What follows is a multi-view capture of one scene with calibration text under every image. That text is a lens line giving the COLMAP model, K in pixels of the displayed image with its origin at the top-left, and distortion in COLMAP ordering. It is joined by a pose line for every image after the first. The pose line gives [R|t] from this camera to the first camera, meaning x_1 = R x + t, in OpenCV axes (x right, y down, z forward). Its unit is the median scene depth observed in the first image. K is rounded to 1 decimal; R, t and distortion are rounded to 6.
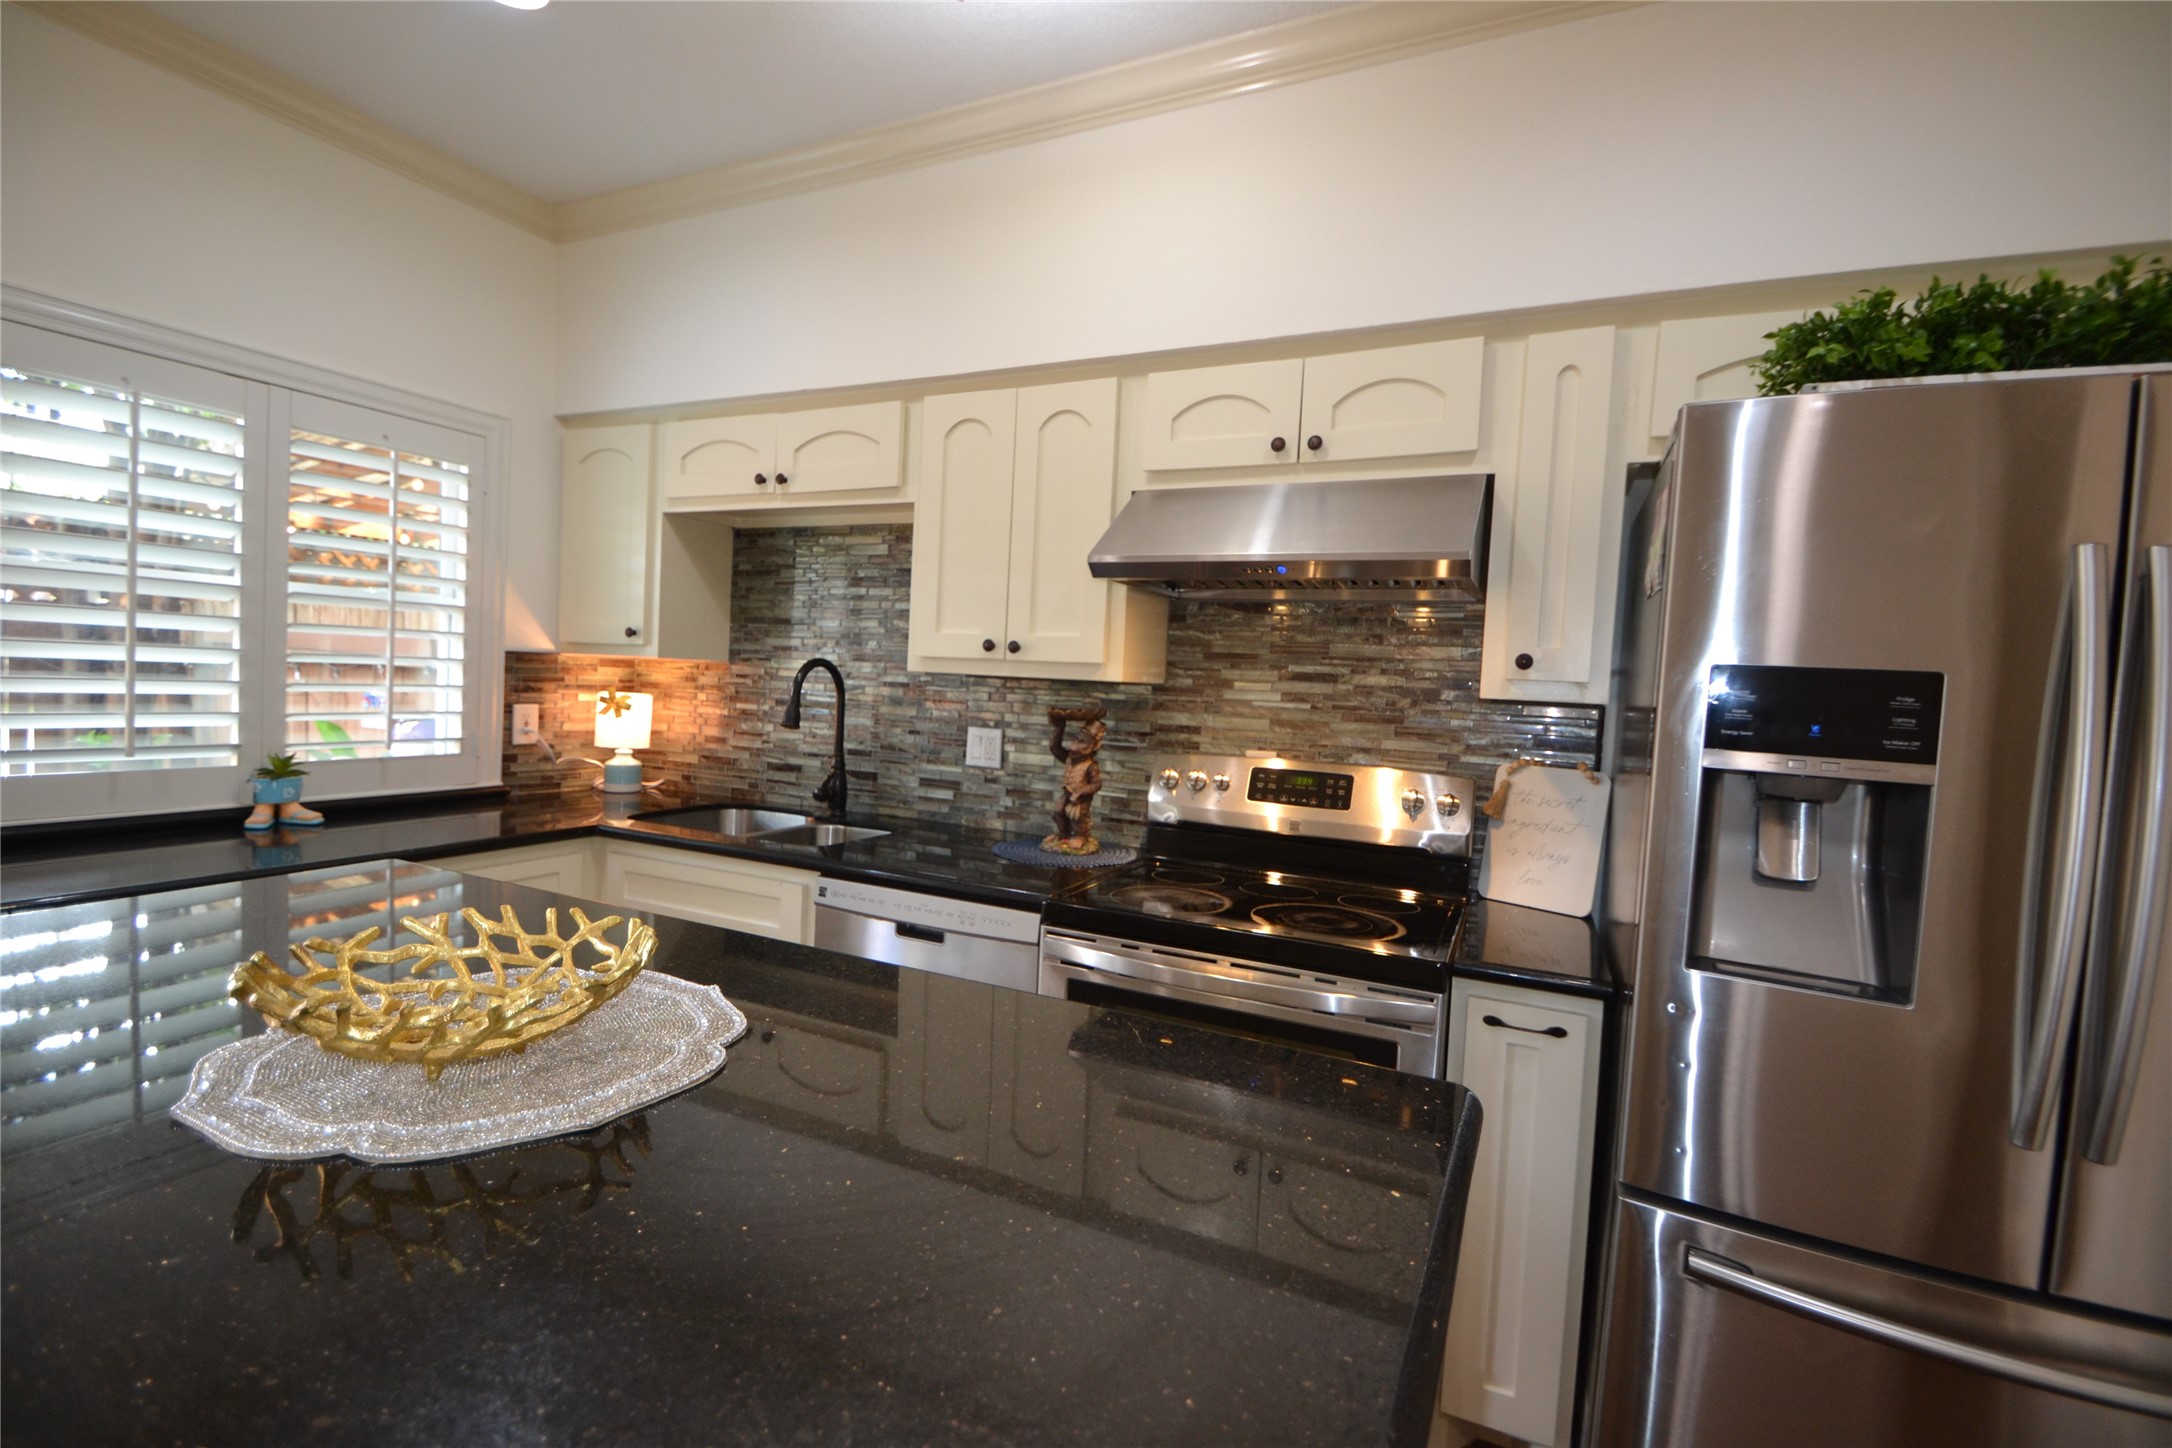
lens RADIAL K [[961.0, 0, 1080.5], [0, 961.0, 719.4], [0, 0, 1]] dist [0.012239, -0.020006]
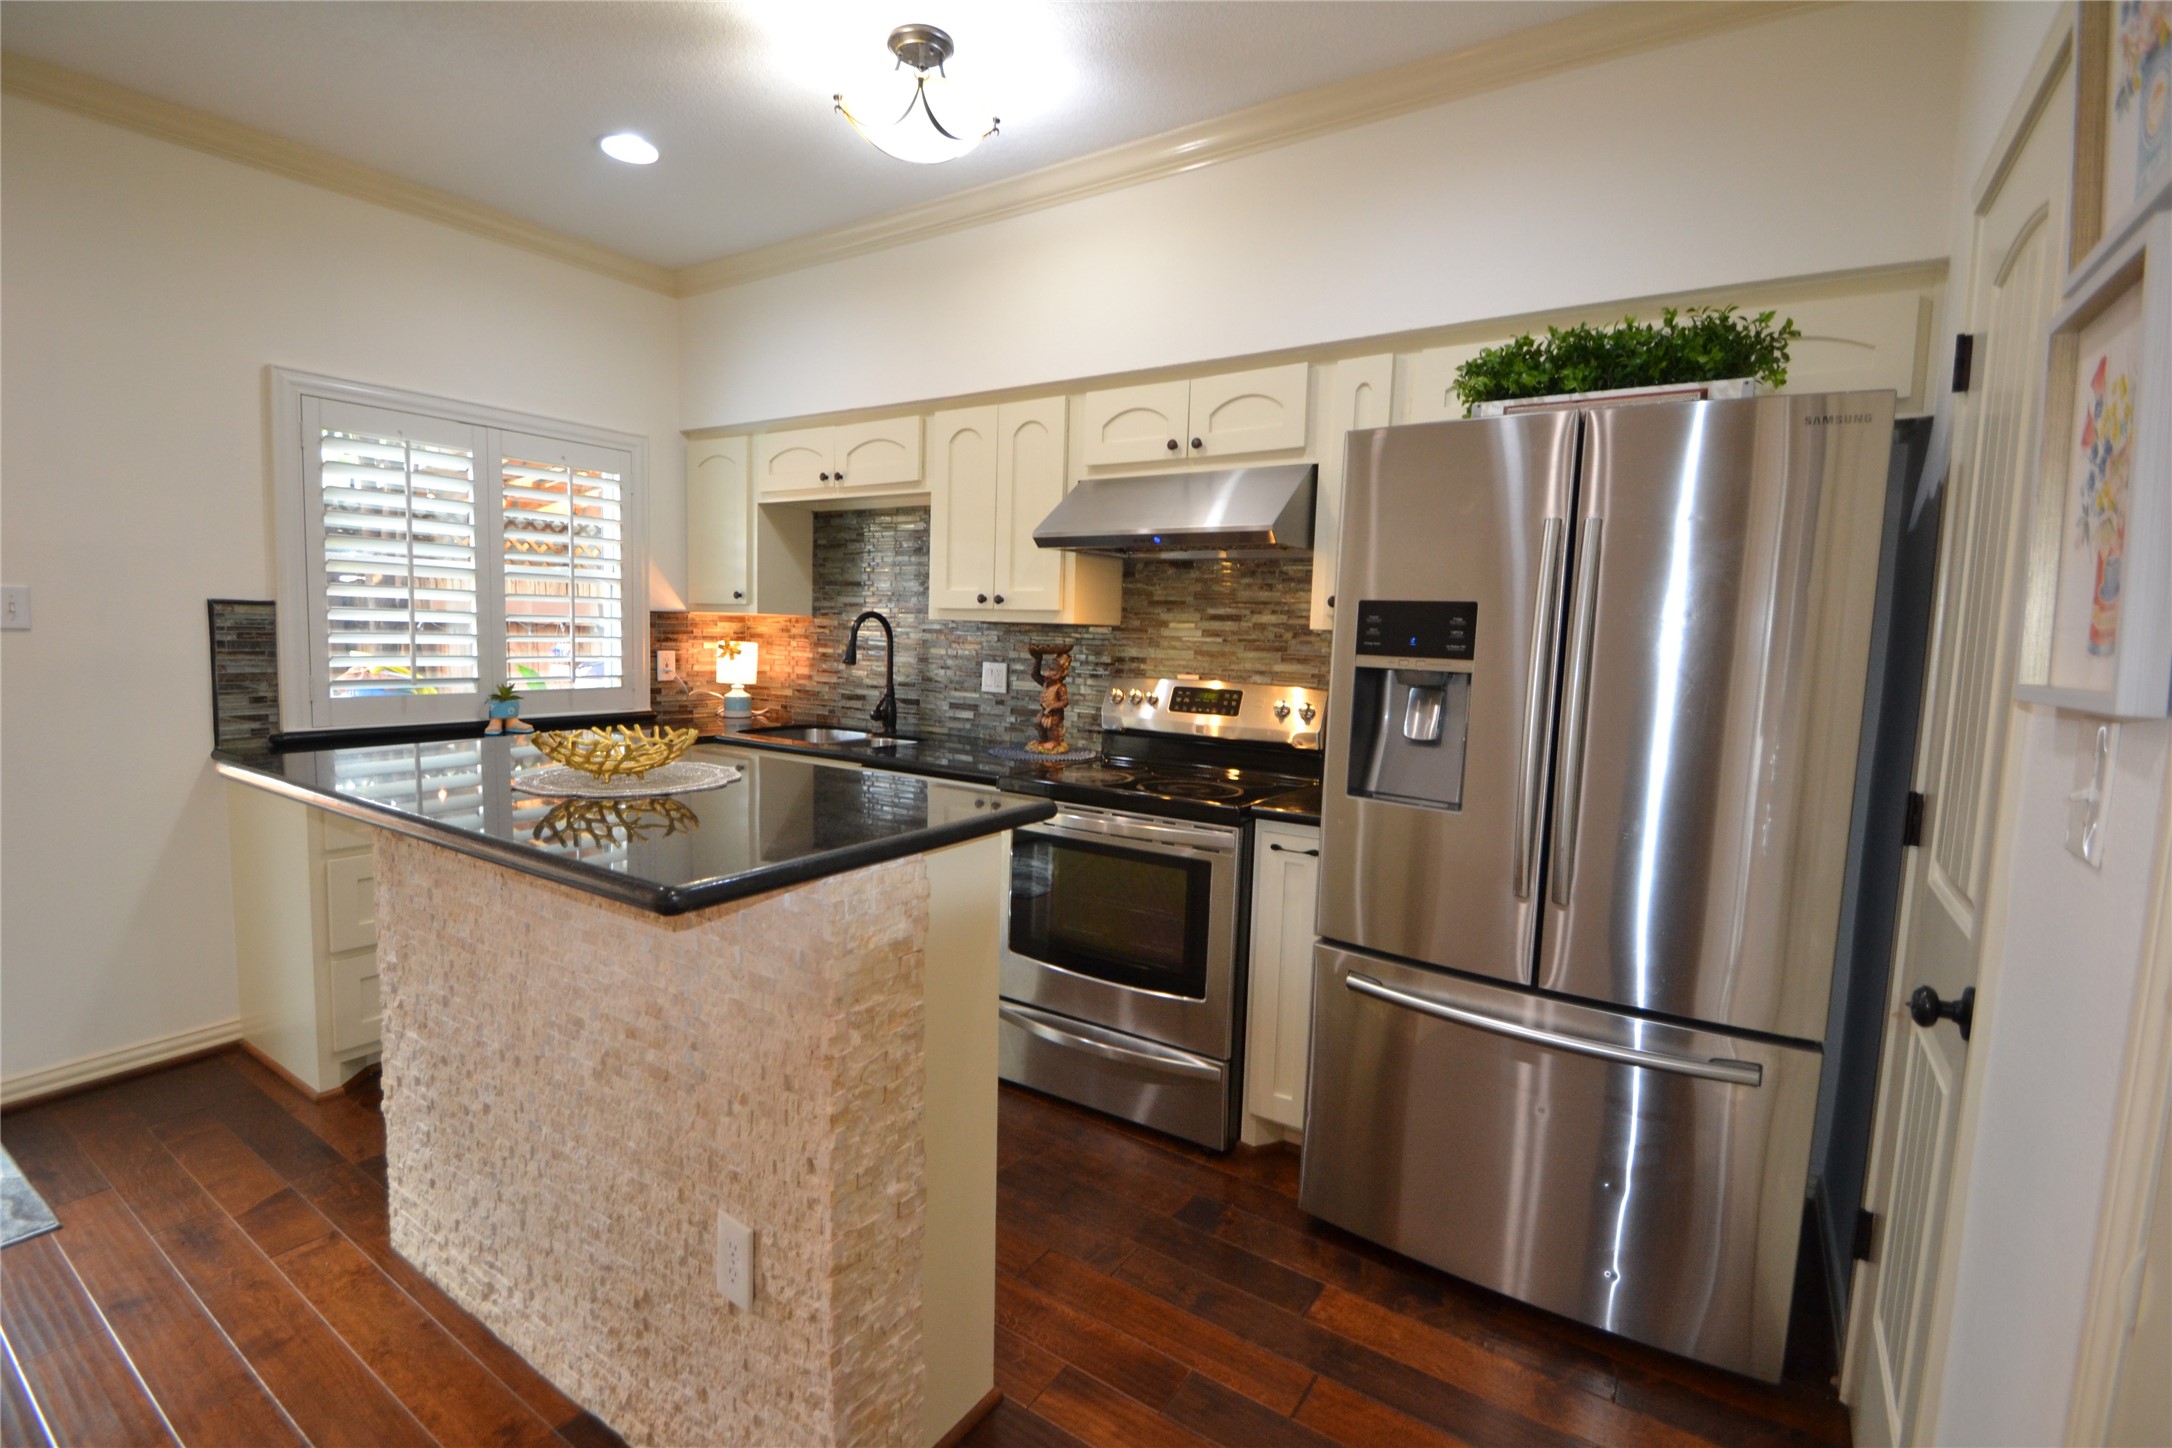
lens RADIAL K [[982.2, 0, 1087.0], [0, 982.2, 719.1], [0, 0, 1]] dist [0.002023, -0.014540]
pose [[0.991022, -0.005595, -0.133580, 0.217197], [0.011512, 0.998984, 0.043568, 0.031030], [0.133200, -0.044715, 0.990080, -0.324905]]
